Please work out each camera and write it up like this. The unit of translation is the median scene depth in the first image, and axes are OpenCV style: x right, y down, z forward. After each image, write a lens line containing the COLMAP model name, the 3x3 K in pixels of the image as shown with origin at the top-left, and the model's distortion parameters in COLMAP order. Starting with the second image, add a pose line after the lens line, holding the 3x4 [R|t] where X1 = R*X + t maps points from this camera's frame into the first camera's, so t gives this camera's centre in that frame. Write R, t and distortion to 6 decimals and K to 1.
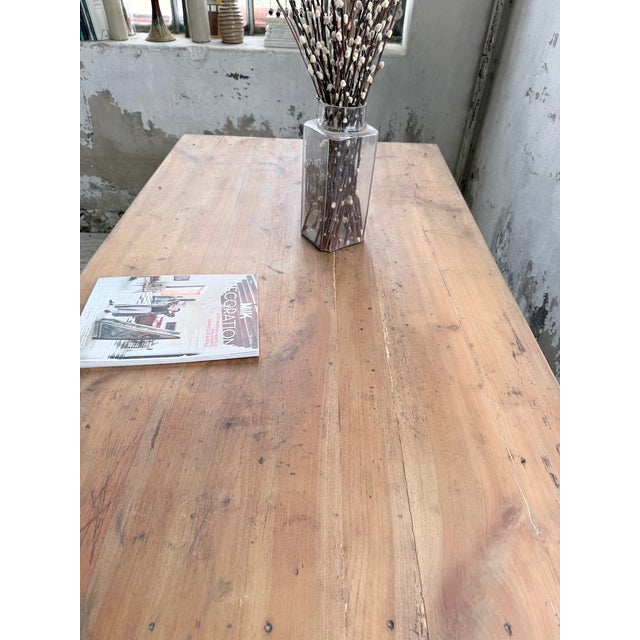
lens RADIAL K [[455.7, 0, 321.4], [0, 455.7, 313.8], [0, 0, 1]] dist [0.035748, -0.057349]
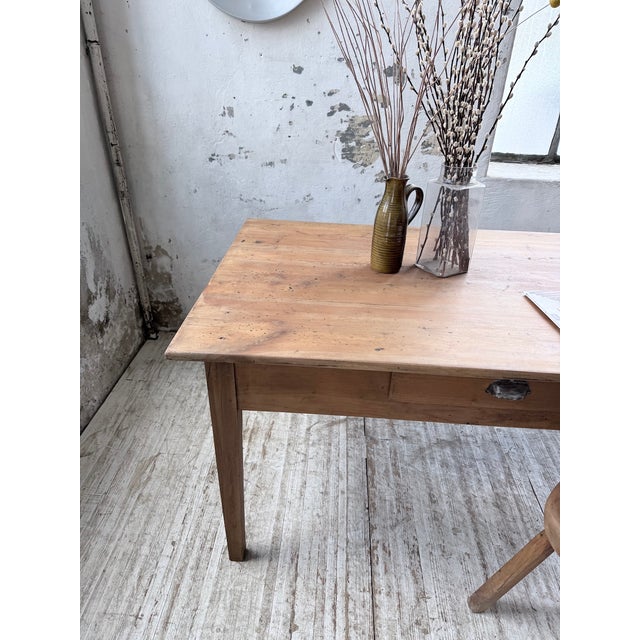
lens RADIAL K [[455.7, 0, 318.7], [0, 455.7, 321.7], [0, 0, 1]] dist [0.035748, -0.057349]
pose [[0.049254, -0.544461, 0.837339, -0.725070], [0.612252, 0.678833, 0.405382, -0.505955], [-0.789127, 0.492696, 0.366782, 0.563900]]
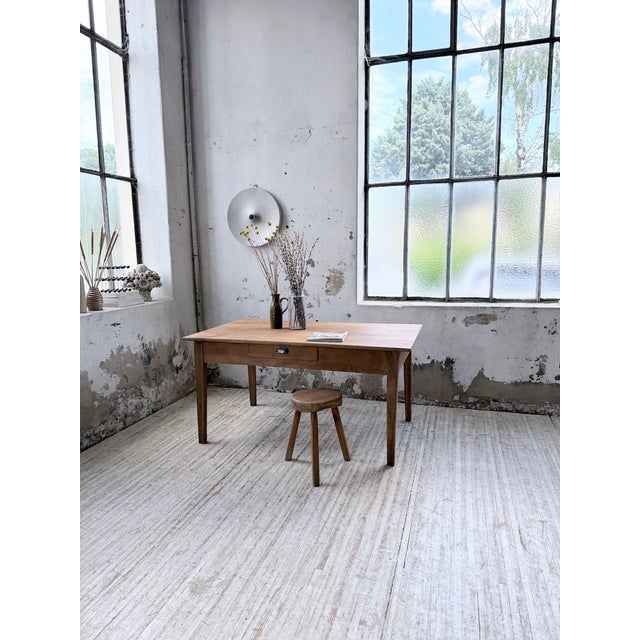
lens RADIAL K [[452.8, 0, 318.3], [0, 452.8, 314.6], [0, 0, 1]] dist [0.055362, -0.081494]
pose [[0.286788, -0.174427, 0.941981, -1.854238], [0.625848, 0.778565, -0.046373, -0.007433], [-0.725305, 0.602836, 0.332448, -0.135978]]
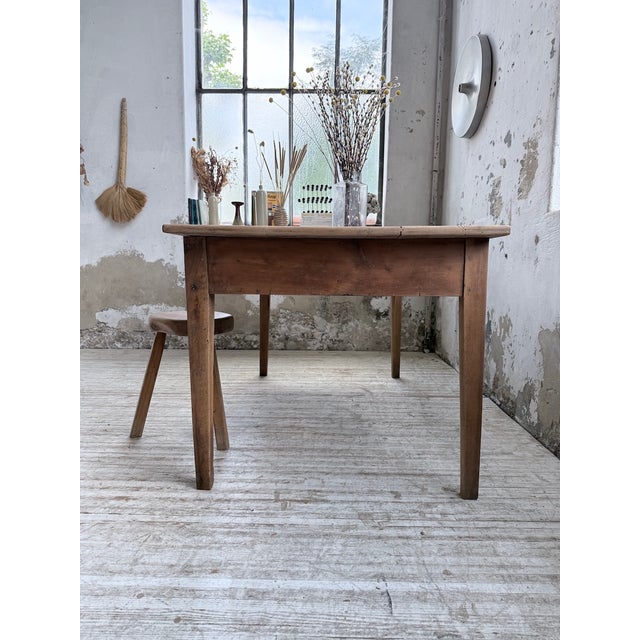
lens RADIAL K [[452.8, 0, 316.6], [0, 452.8, 313.7], [0, 0, 1]] dist [0.055362, -0.081494]
pose [[0.999558, -0.025500, -0.015256, -0.055523], [0.013202, 0.841051, -0.540795, 0.702476], [0.026621, 0.540355, 0.841016, -0.272669]]
